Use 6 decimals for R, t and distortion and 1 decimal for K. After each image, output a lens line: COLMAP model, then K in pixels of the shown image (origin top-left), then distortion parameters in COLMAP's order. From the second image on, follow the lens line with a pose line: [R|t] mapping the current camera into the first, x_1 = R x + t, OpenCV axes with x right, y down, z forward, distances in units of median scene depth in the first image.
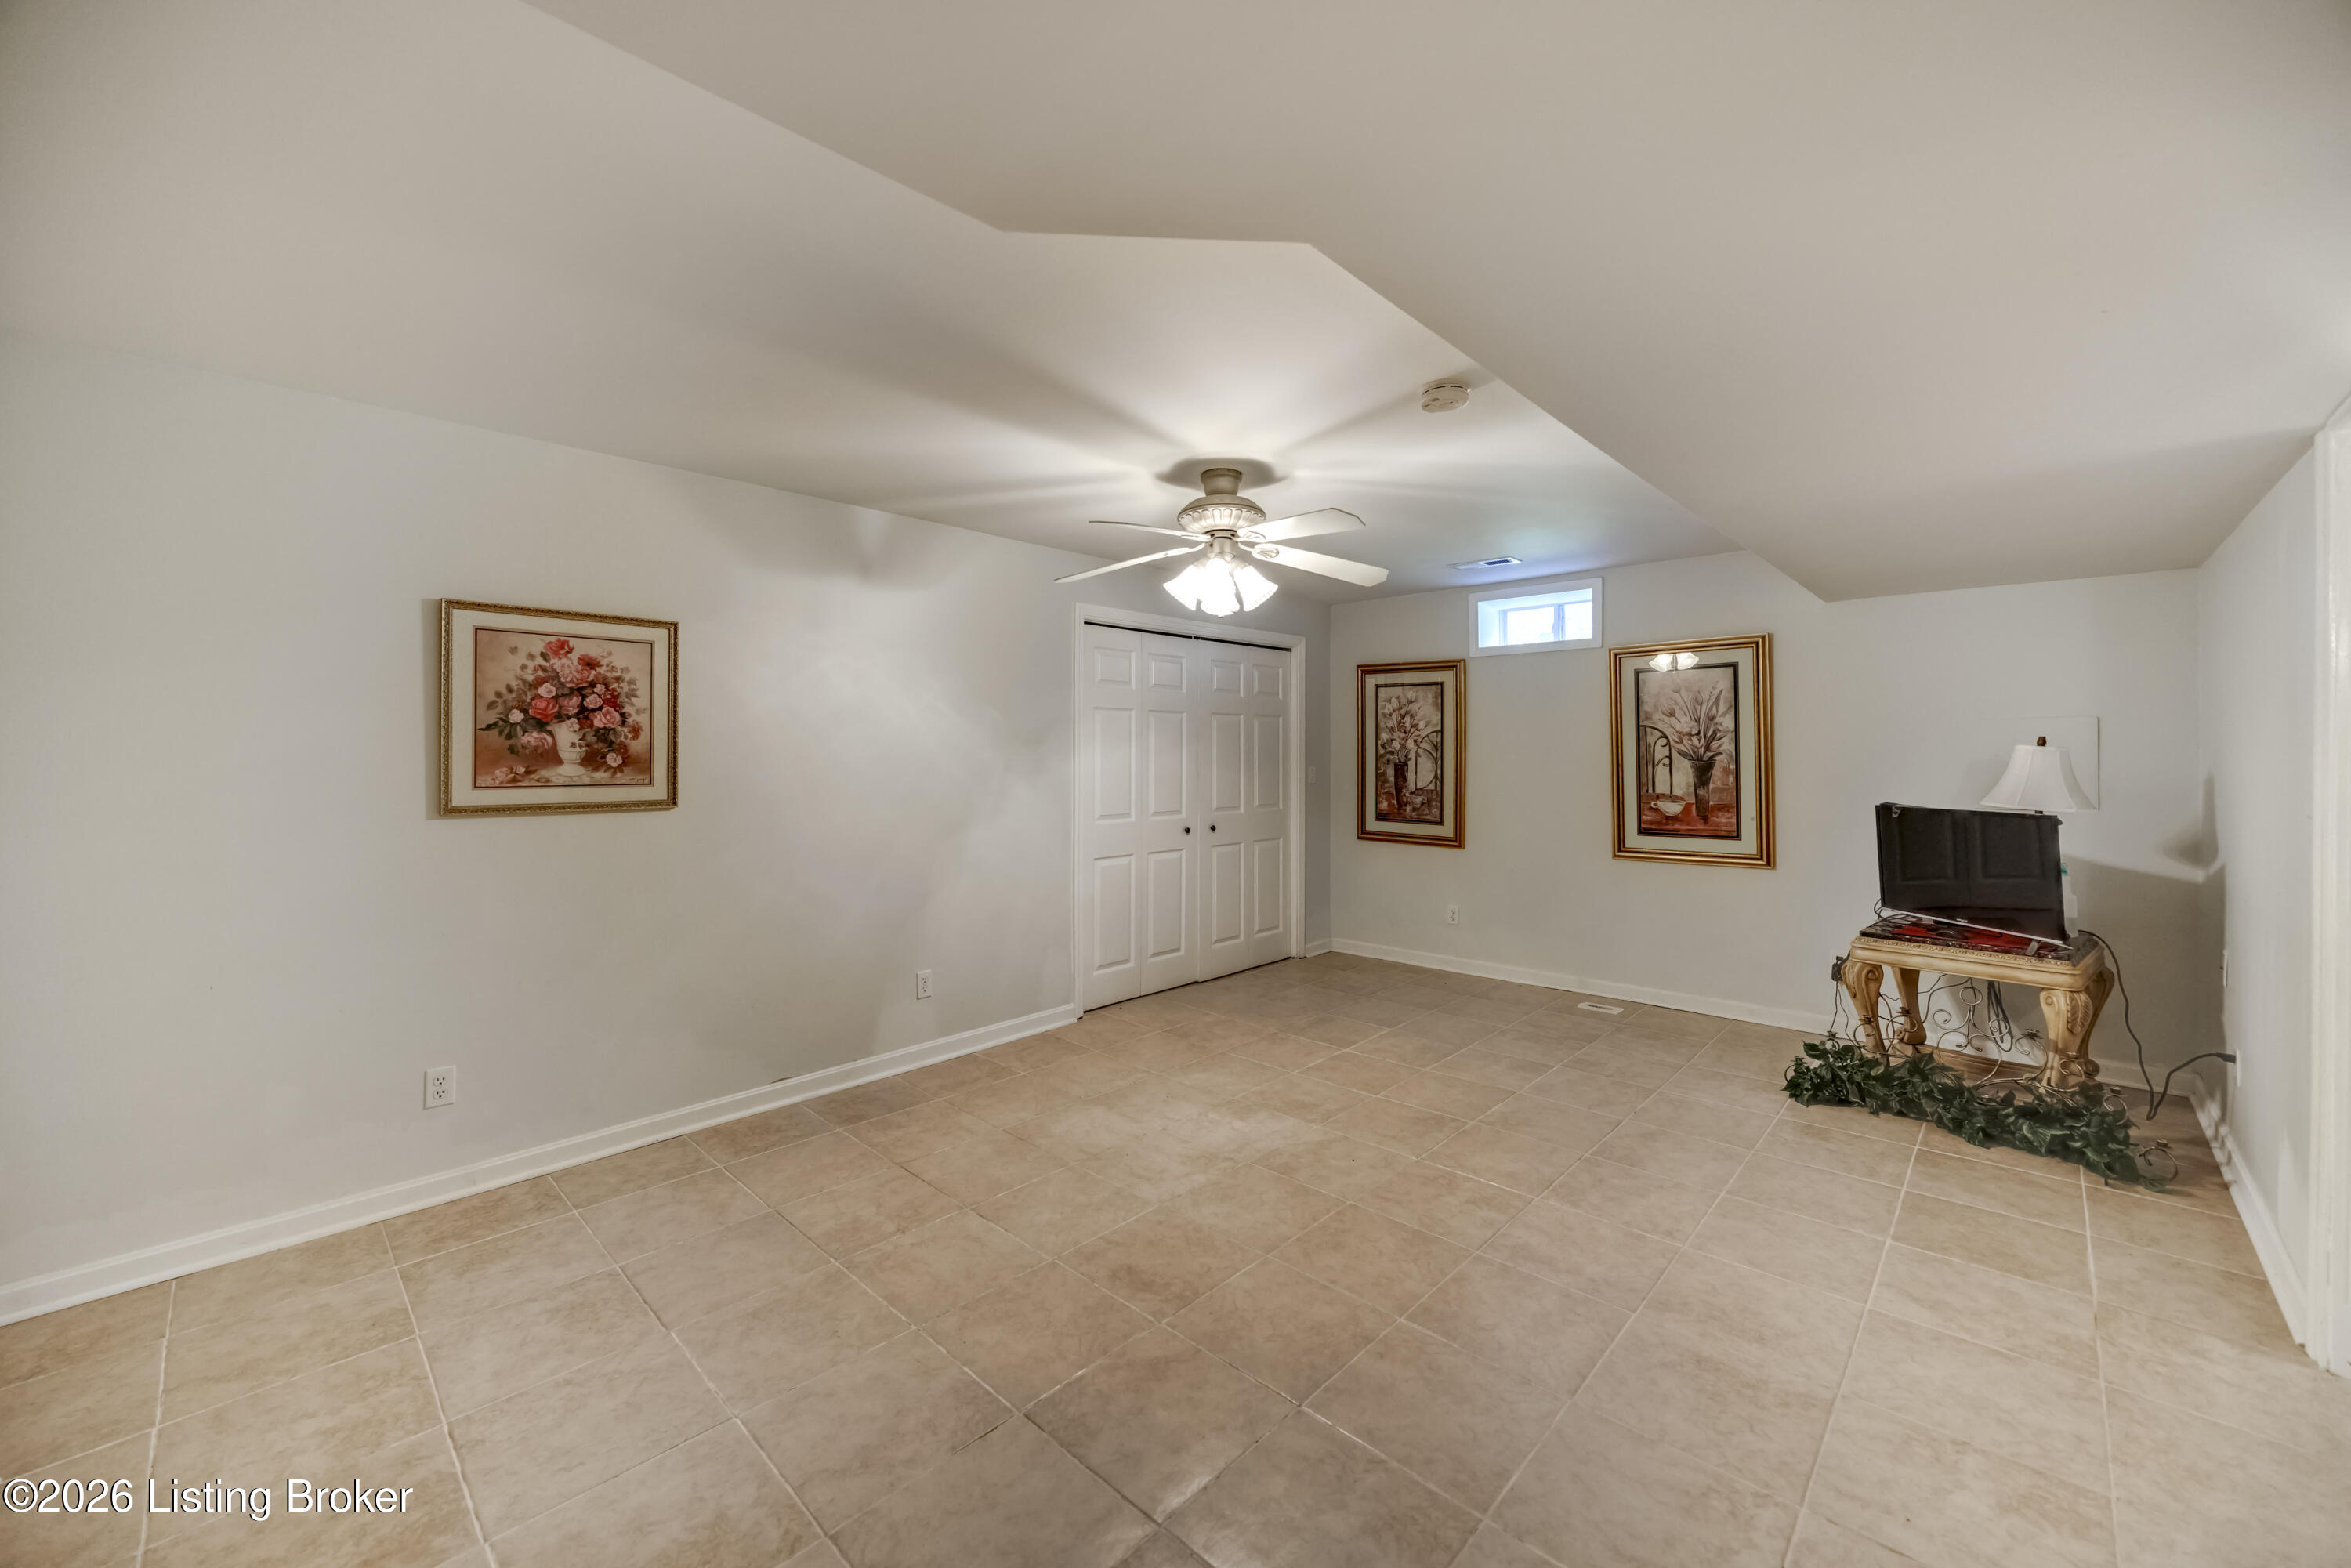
lens RADIAL K [[893.1, 0, 1190.8], [0, 893.1, 752.7], [0, 0, 1]] dist [-0.005342, 0.000366]
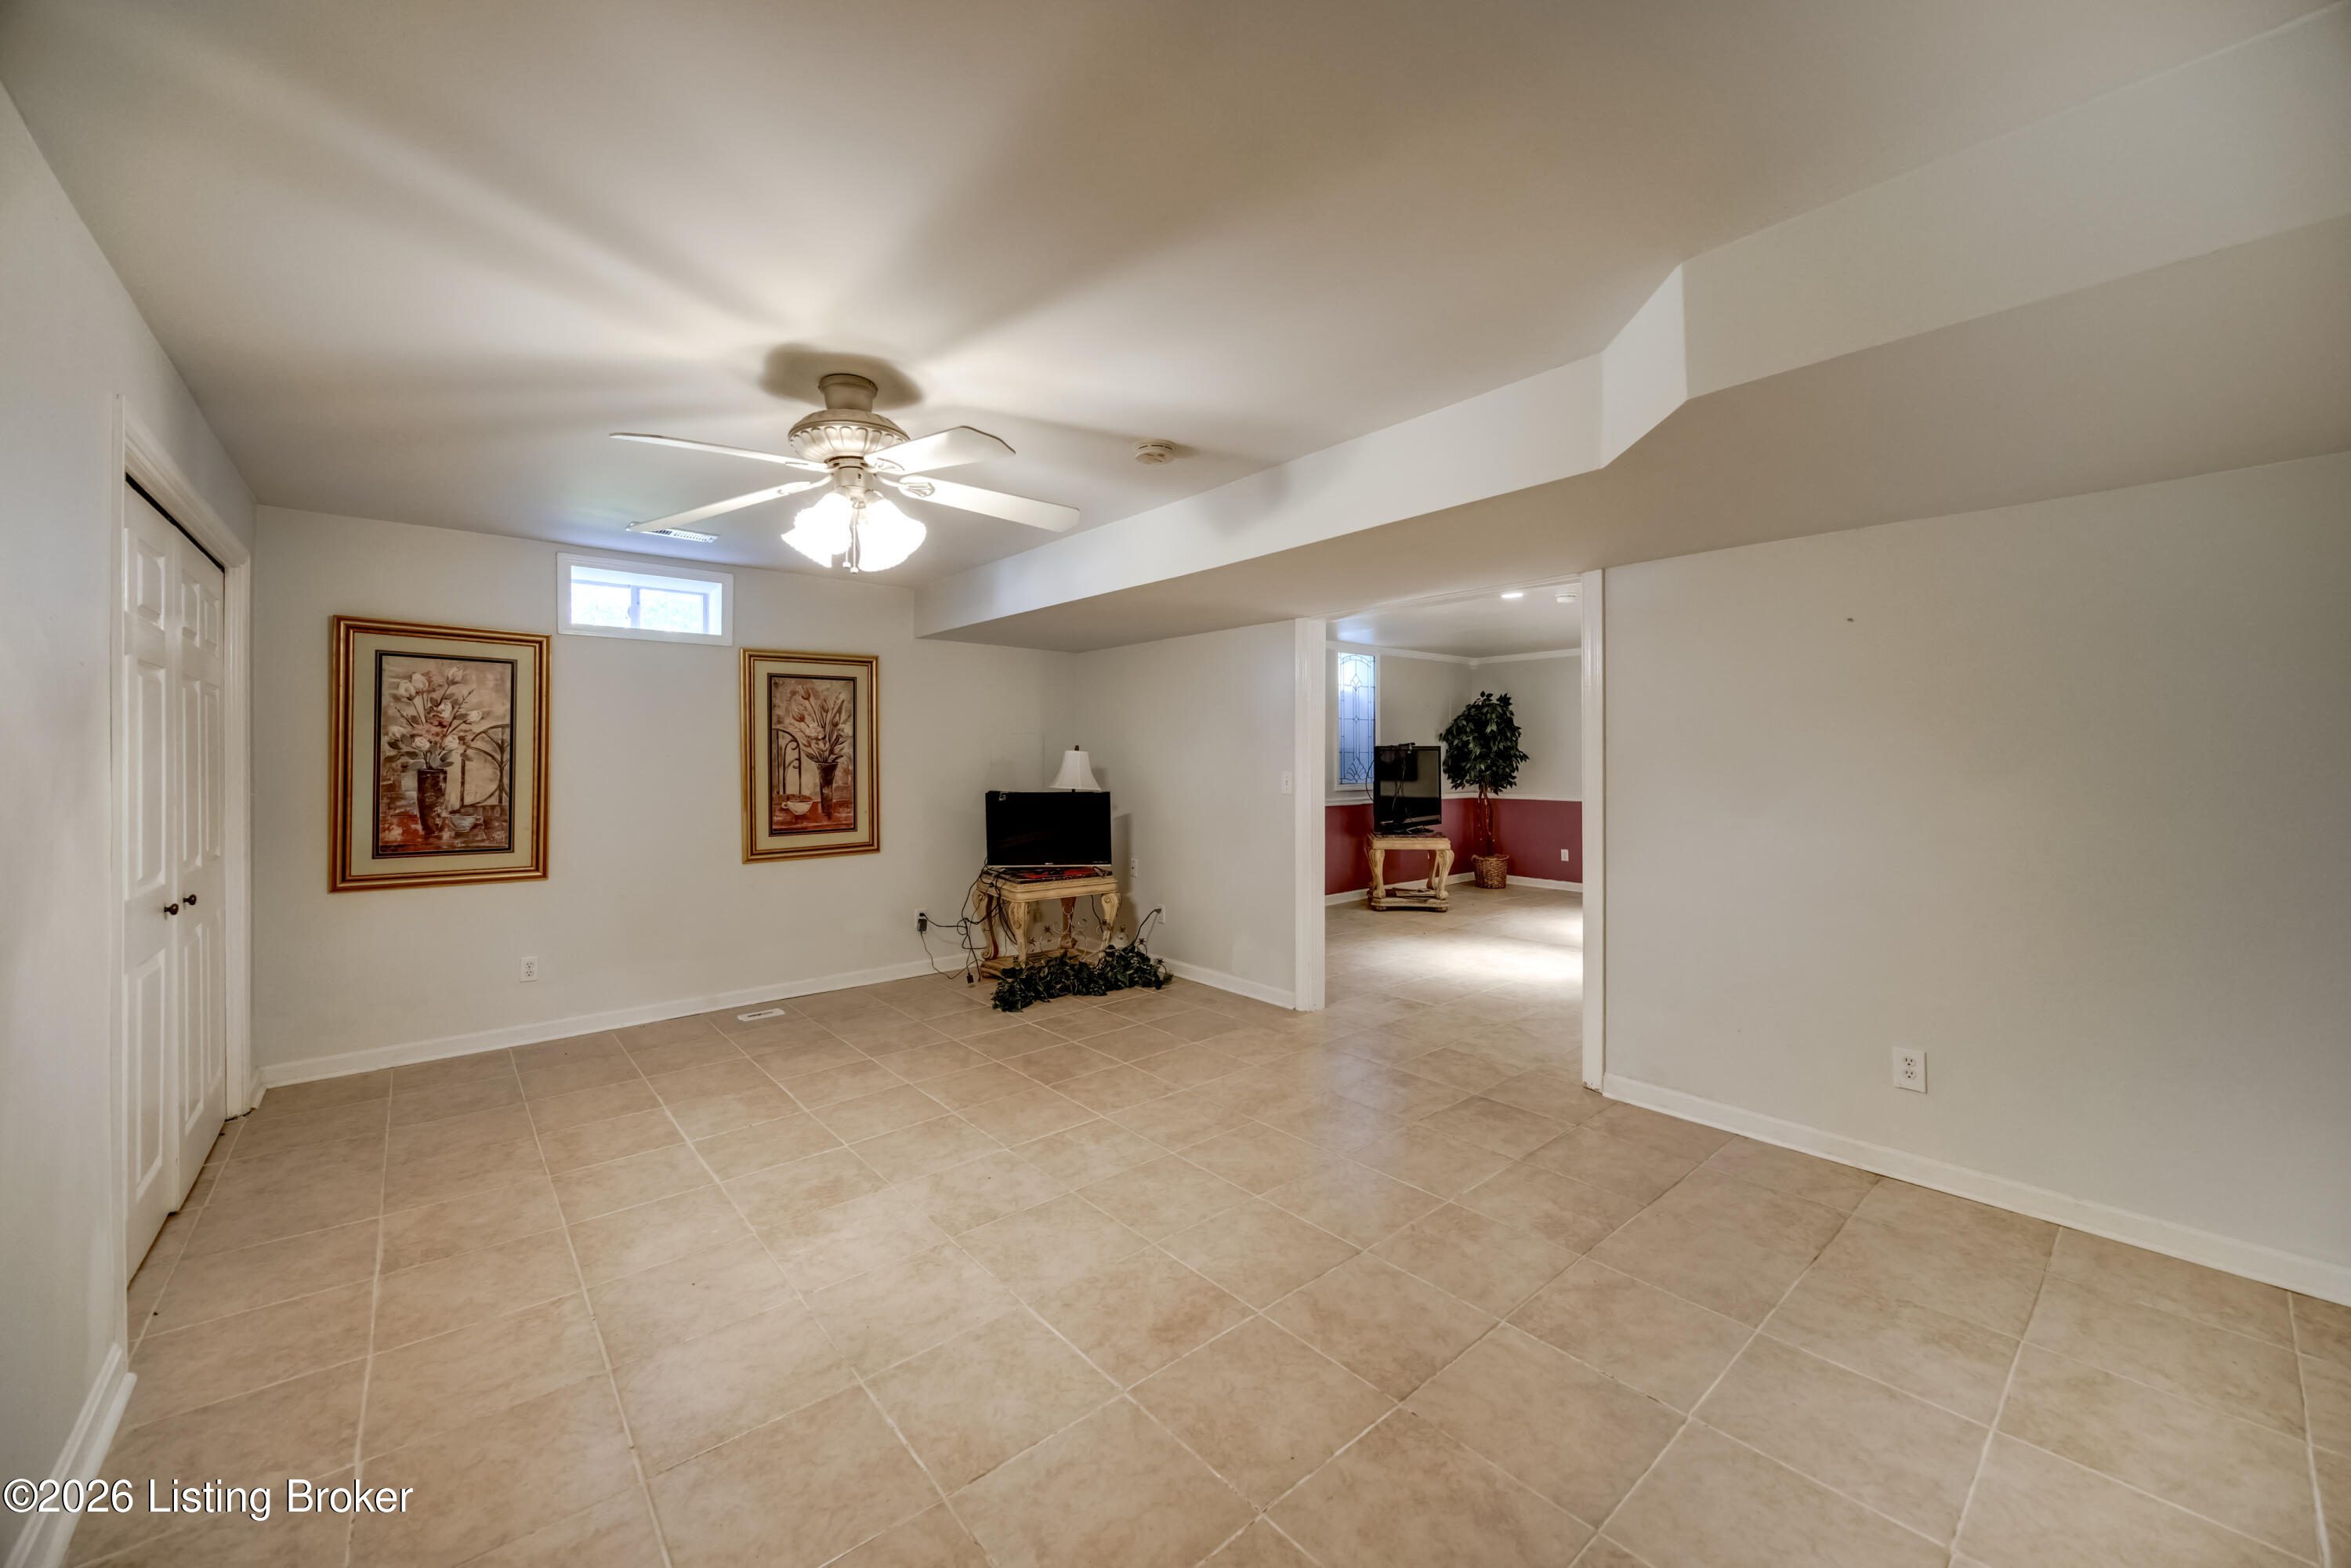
lens RADIAL K [[893.1, 0, 1173.7], [0, 893.1, 756.1], [0, 0, 1]] dist [-0.005342, 0.000366]
pose [[0.117553, 0.003946, 0.993059, -0.584245], [0.001816, 0.999990, -0.004189, 0.007629], [-0.993065, 0.002296, 0.117544, 0.542364]]
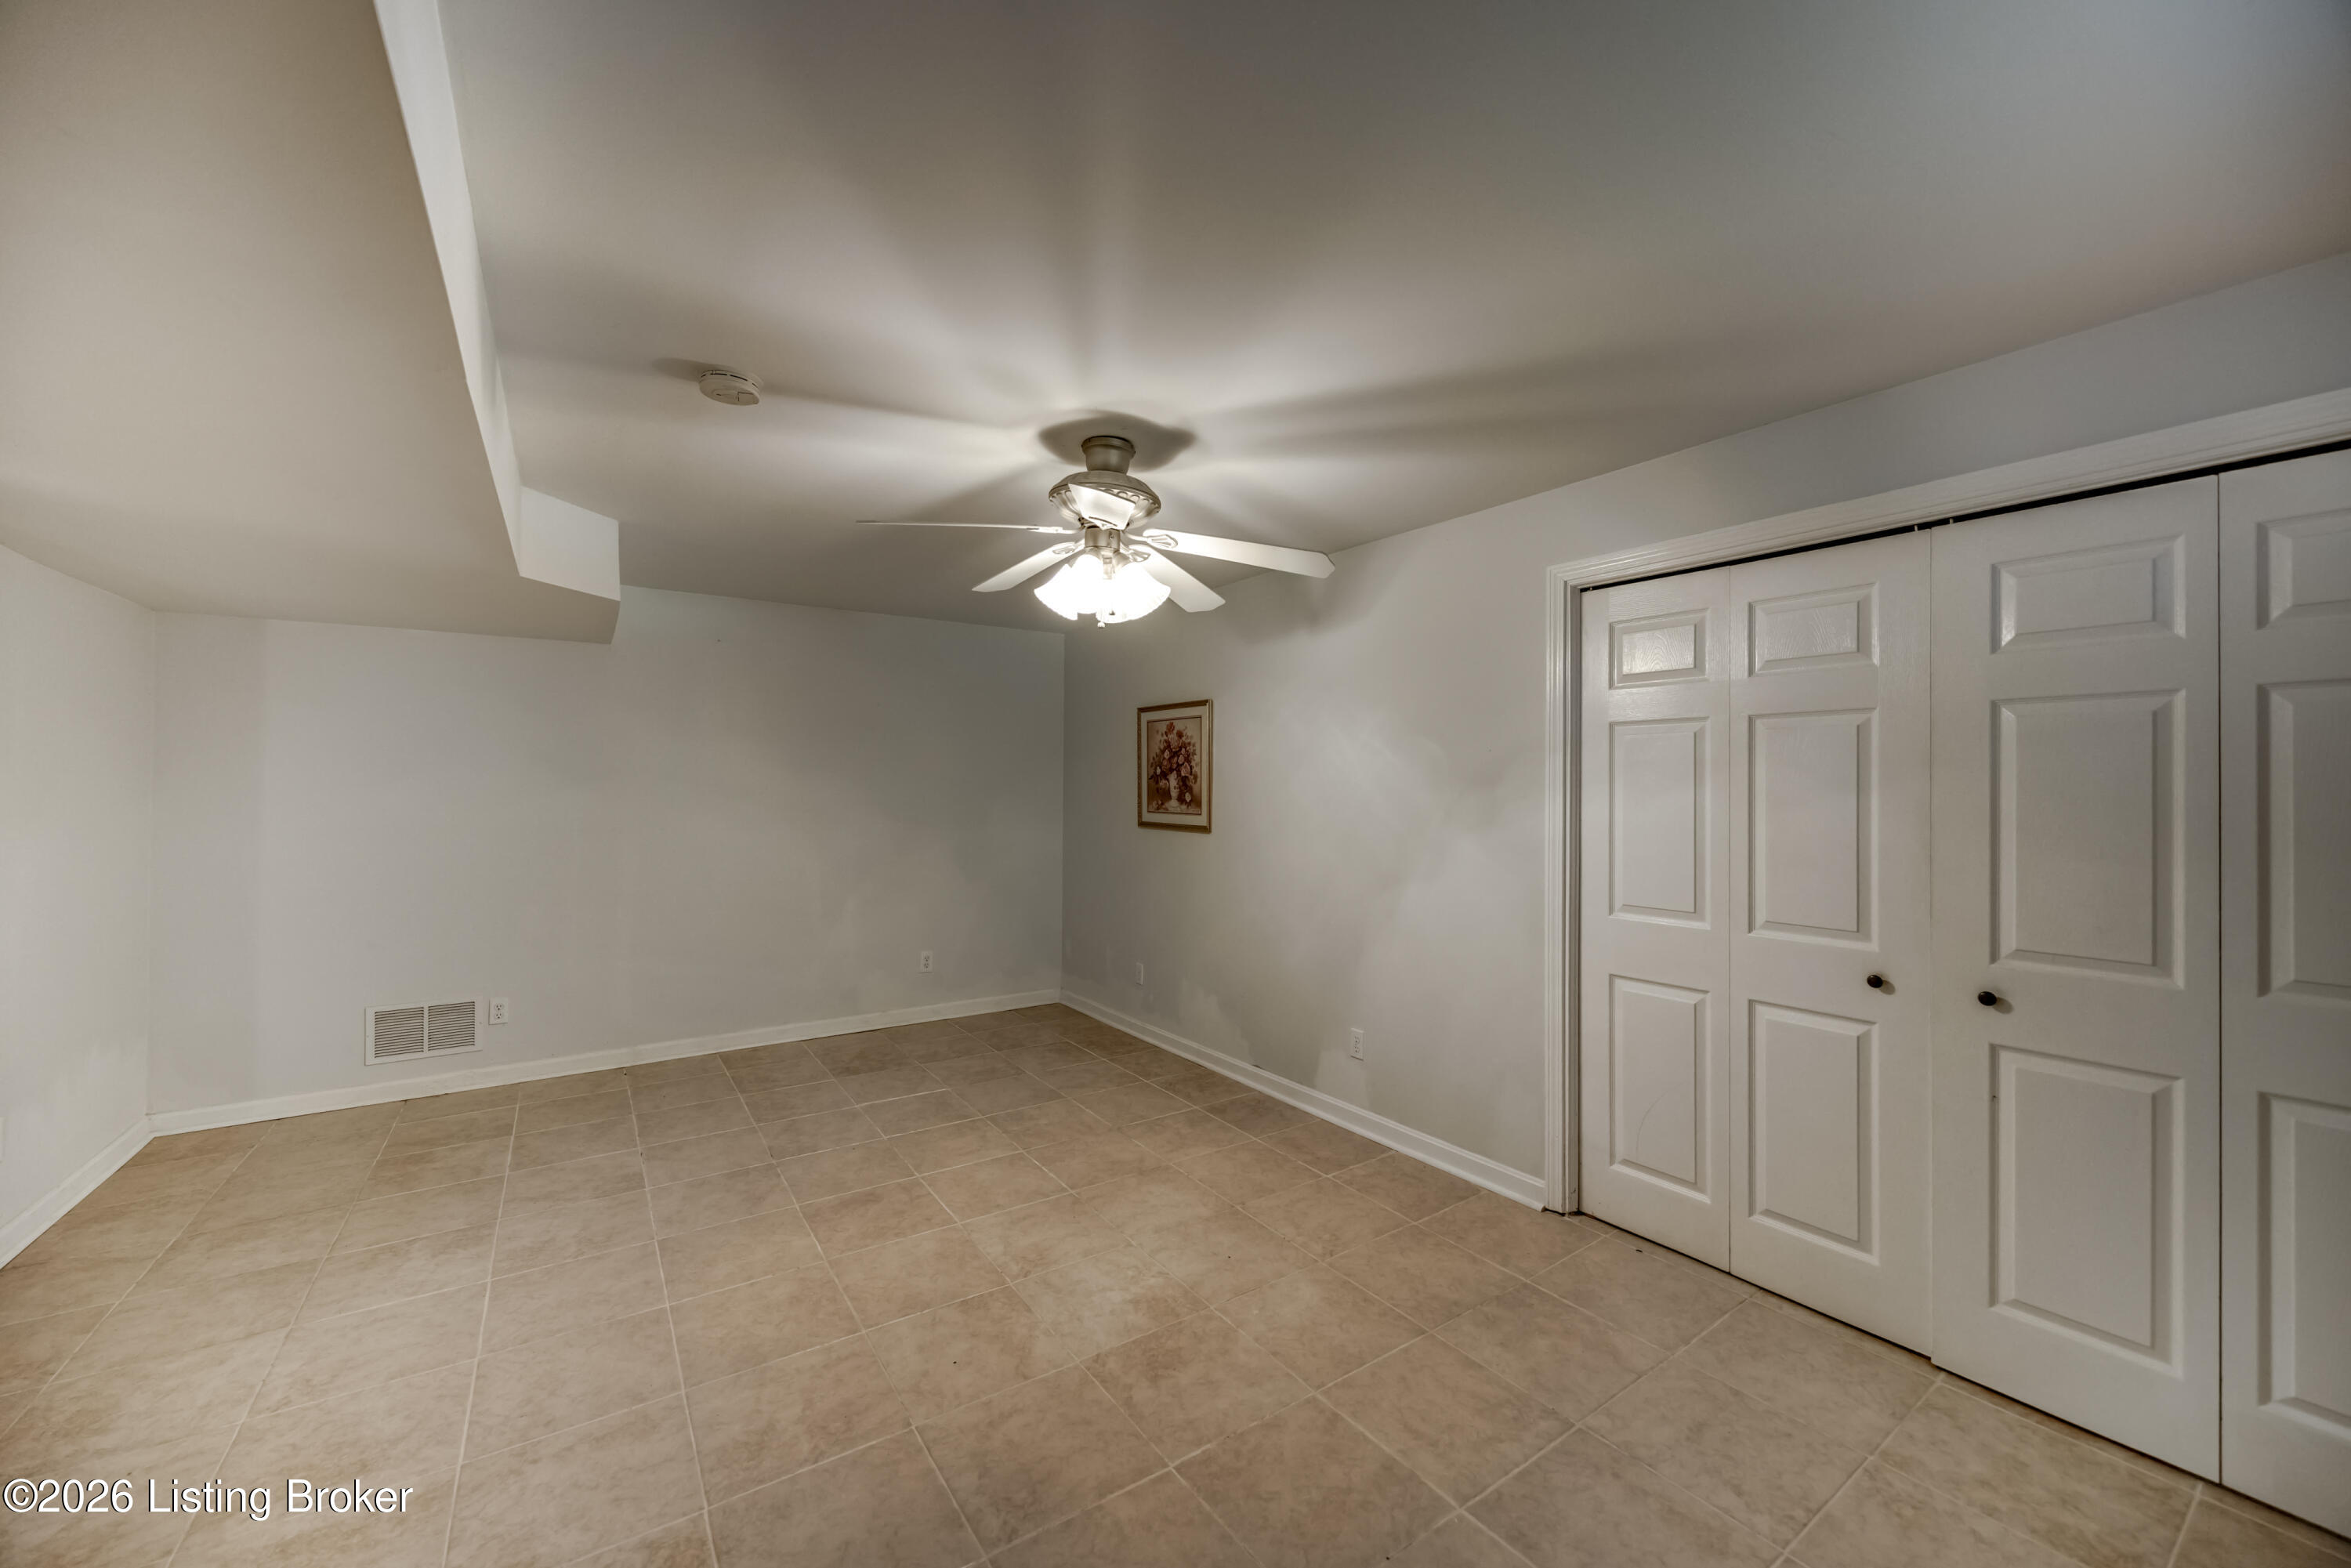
lens RADIAL K [[893.1, 0, 1182.4], [0, 893.1, 781.1], [0, 0, 1]] dist [-0.005342, 0.000366]
pose [[-0.210030, -0.004508, -0.977684, 0.670004], [-0.001348, 0.999990, -0.004321, -0.010431], [0.977694, 0.000410, -0.210034, 1.046213]]
